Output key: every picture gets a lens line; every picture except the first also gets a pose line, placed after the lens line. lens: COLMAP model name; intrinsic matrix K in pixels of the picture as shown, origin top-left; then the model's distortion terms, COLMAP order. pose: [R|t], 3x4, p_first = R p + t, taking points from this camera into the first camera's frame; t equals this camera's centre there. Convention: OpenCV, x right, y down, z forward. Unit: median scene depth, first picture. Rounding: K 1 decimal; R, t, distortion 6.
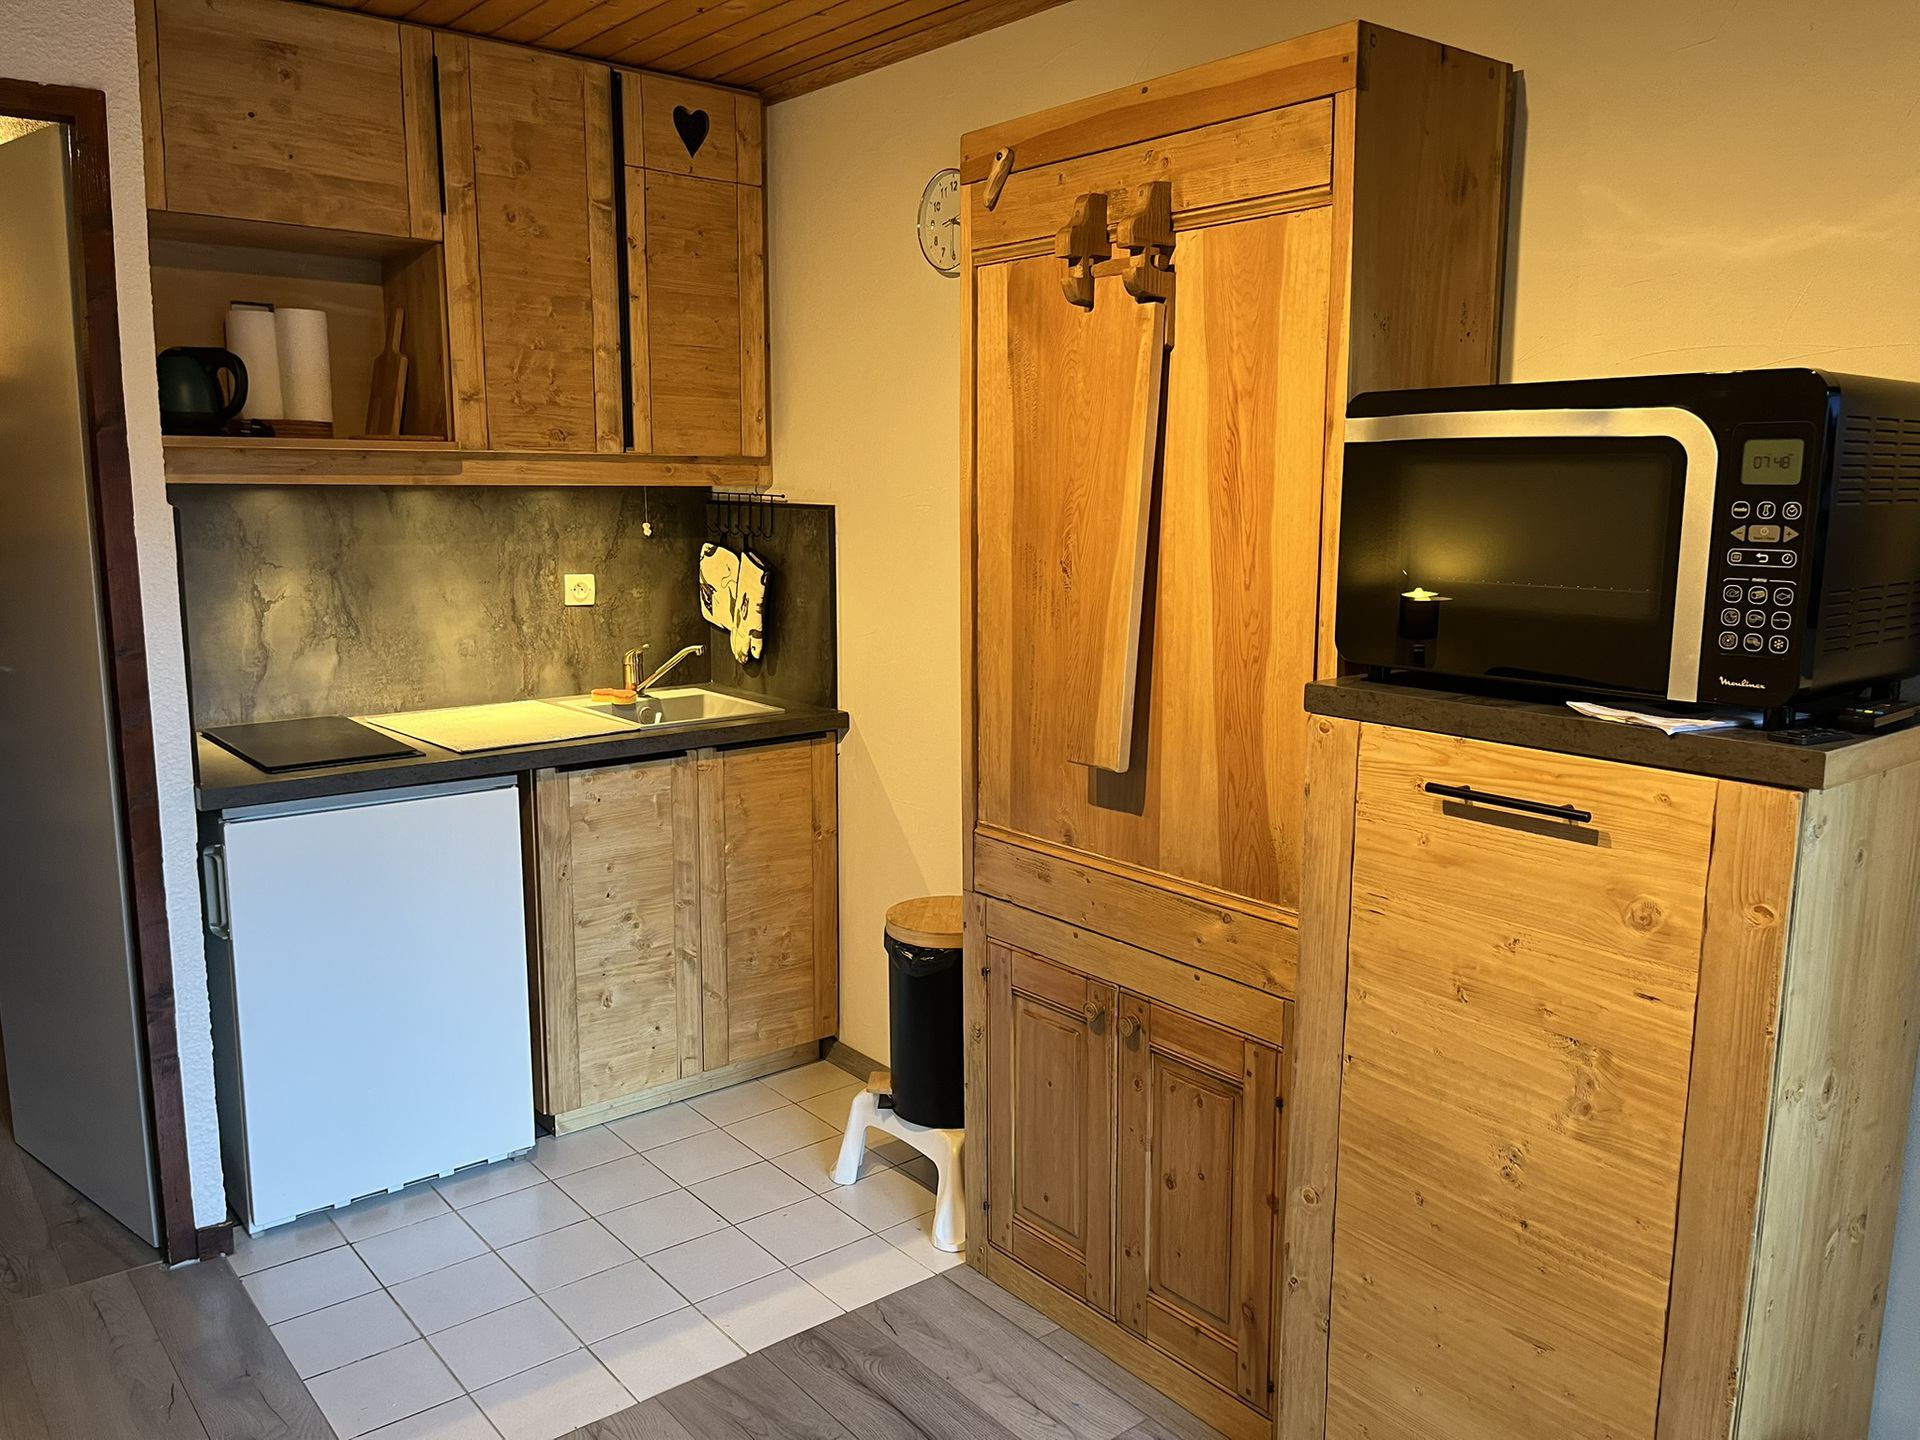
lens RADIAL K [[1452.3, 0, 964.4], [0, 1452.3, 708.9], [0, 0, 1]] dist [0.045826, -0.085290]
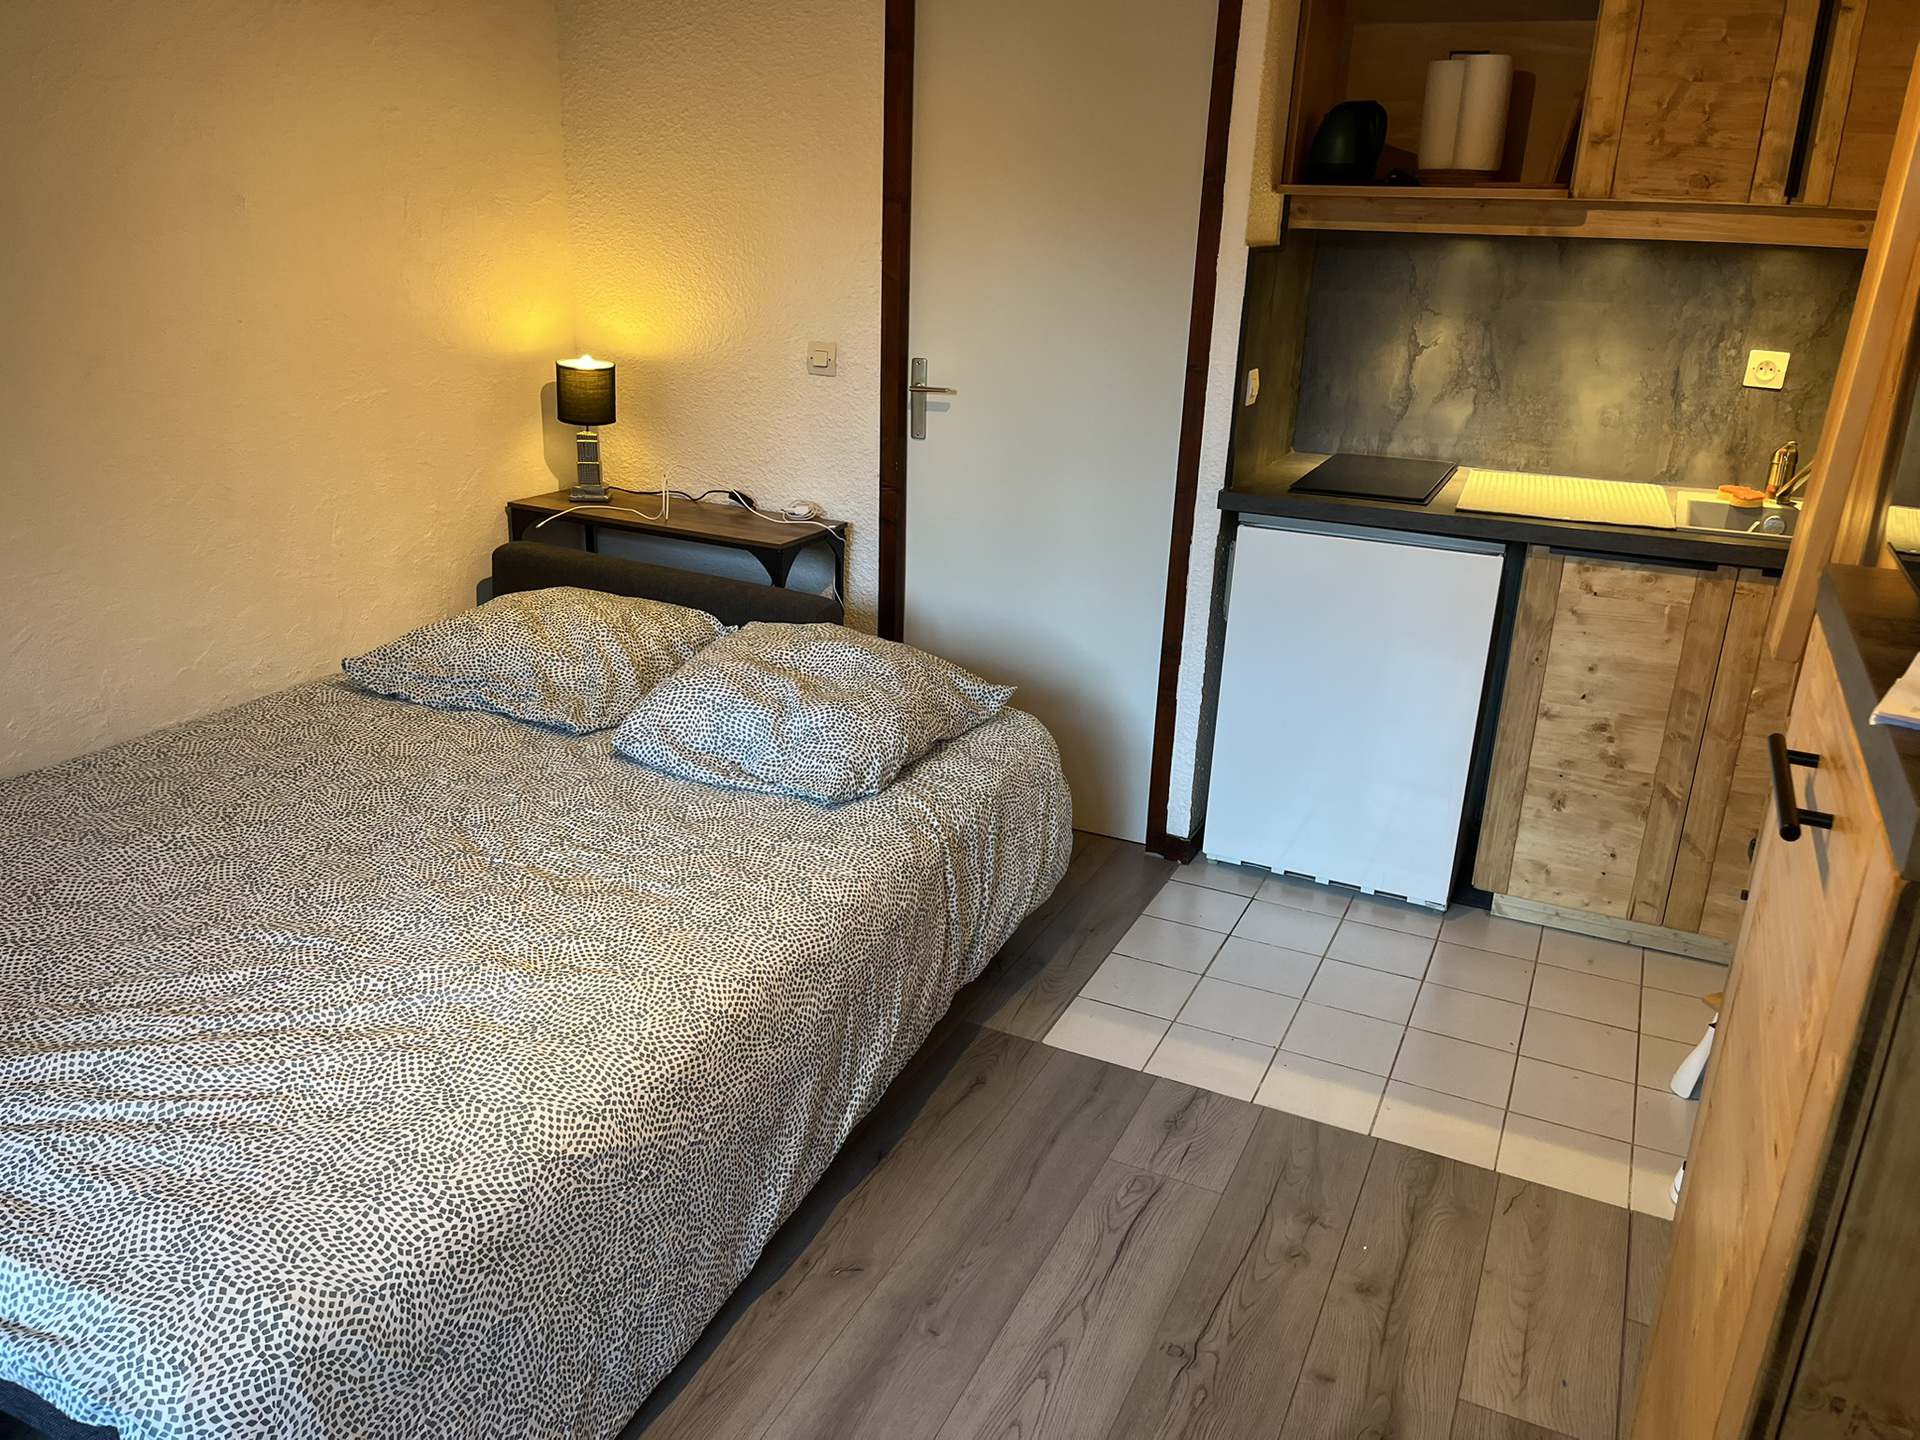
lens RADIAL K [[1452.3, 0, 958.8], [0, 1452.3, 722.8], [0, 0, 1]] dist [0.045826, -0.085290]
pose [[0.419138, 0.307321, -0.854329, 0.389807], [-0.166778, 0.951020, 0.260281, -0.032724], [0.892473, 0.033390, 0.449863, 0.220330]]
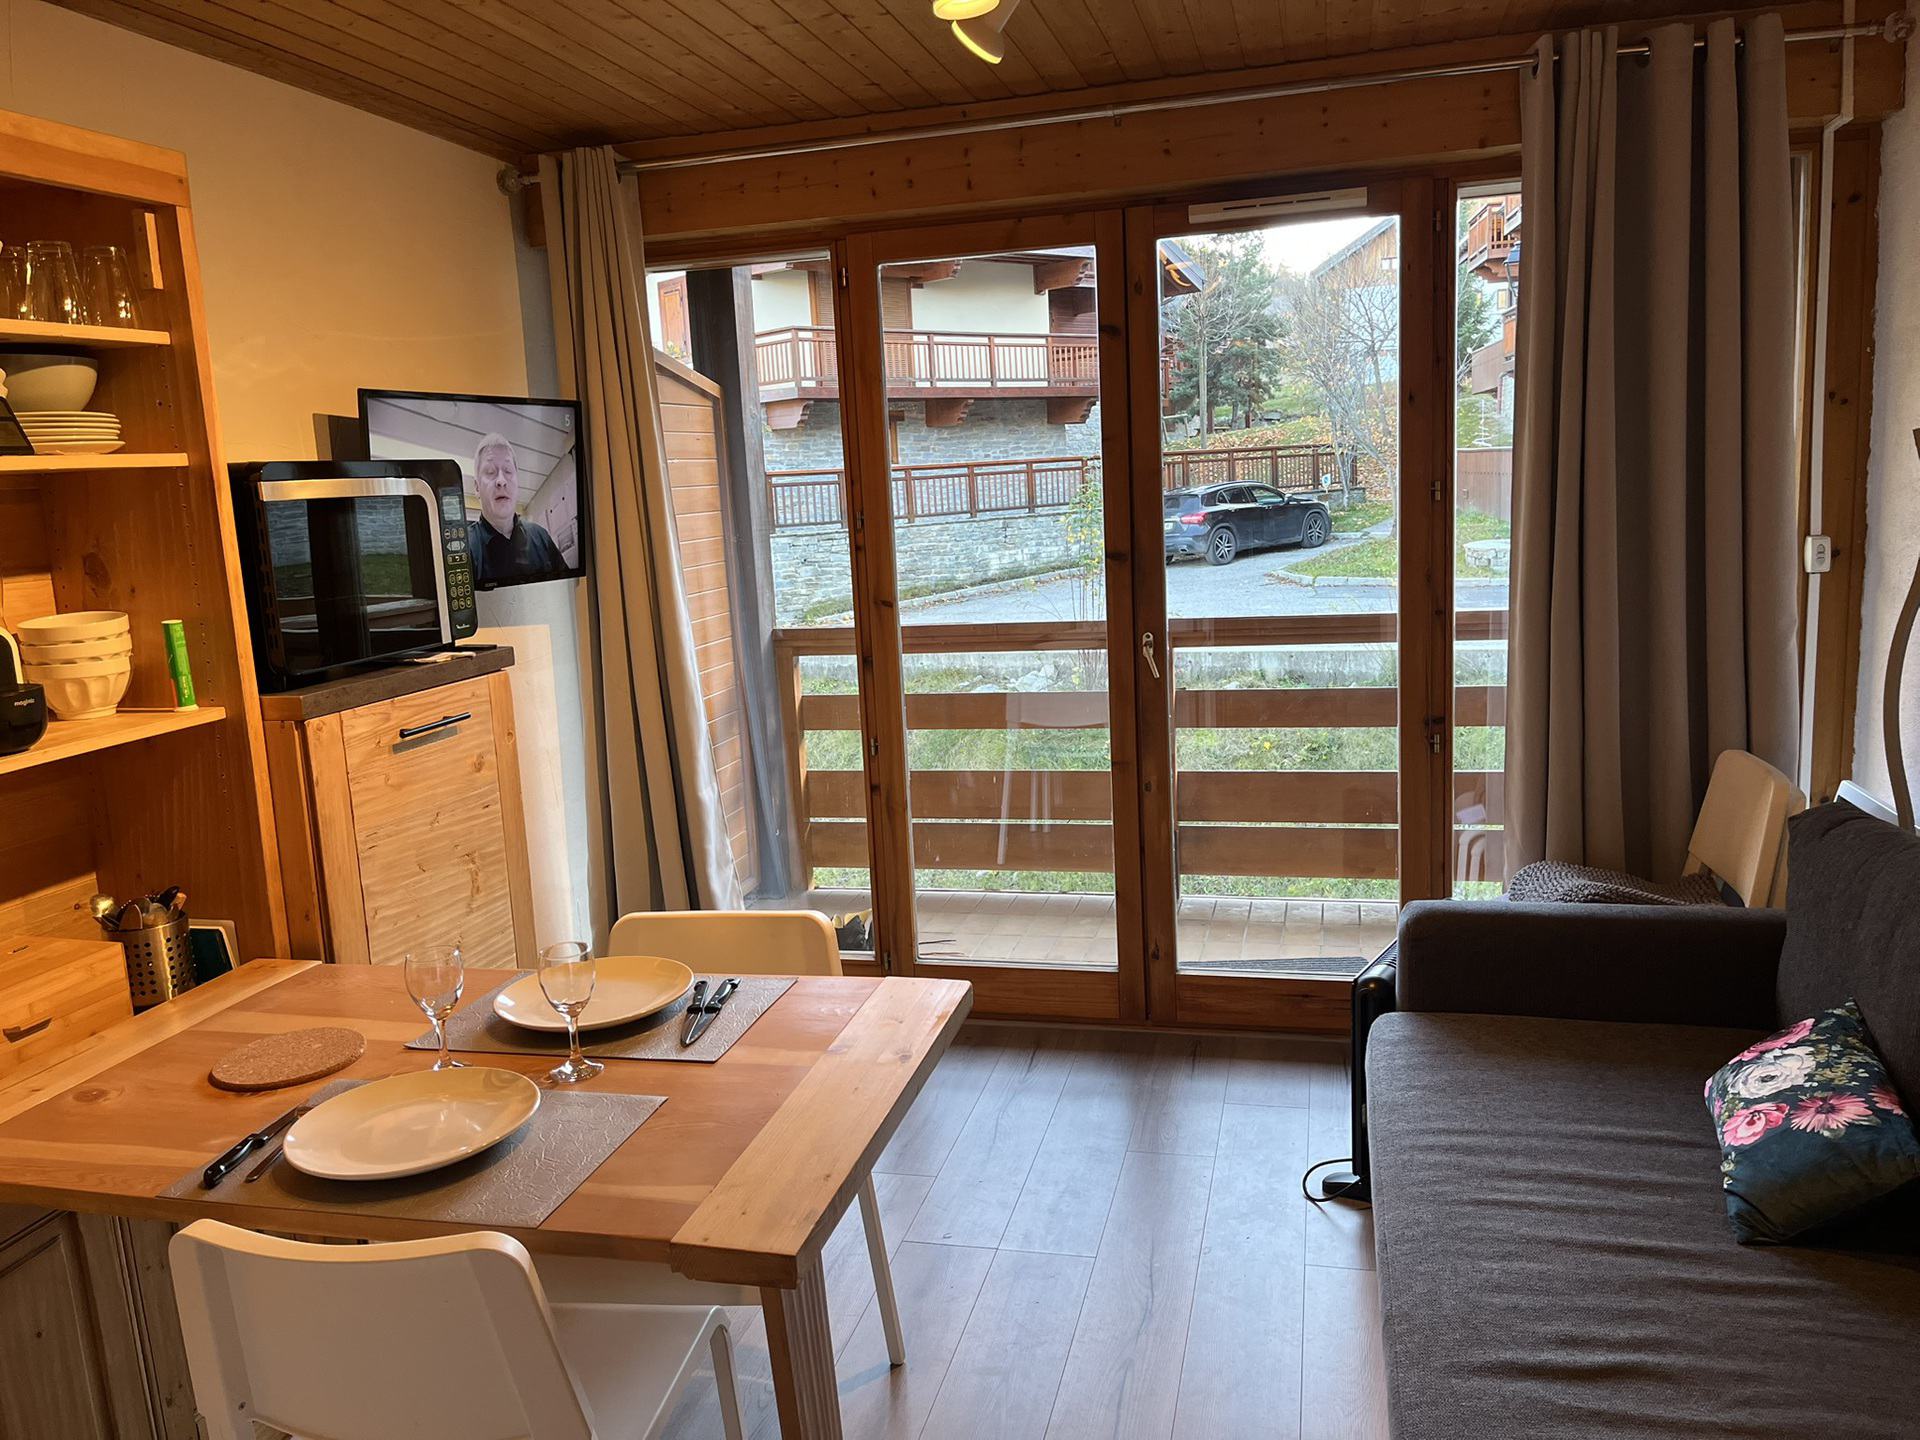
lens RADIAL K [[1452.3, 0, 961.3], [0, 1452.3, 717.3], [0, 0, 1]] dist [0.045826, -0.085290]
pose [[-0.595196, -0.110184, 0.795991, -0.634503], [0.168025, 0.951595, 0.257362, -0.132436], [-0.785818, 0.286927, -0.547871, 0.737467]]
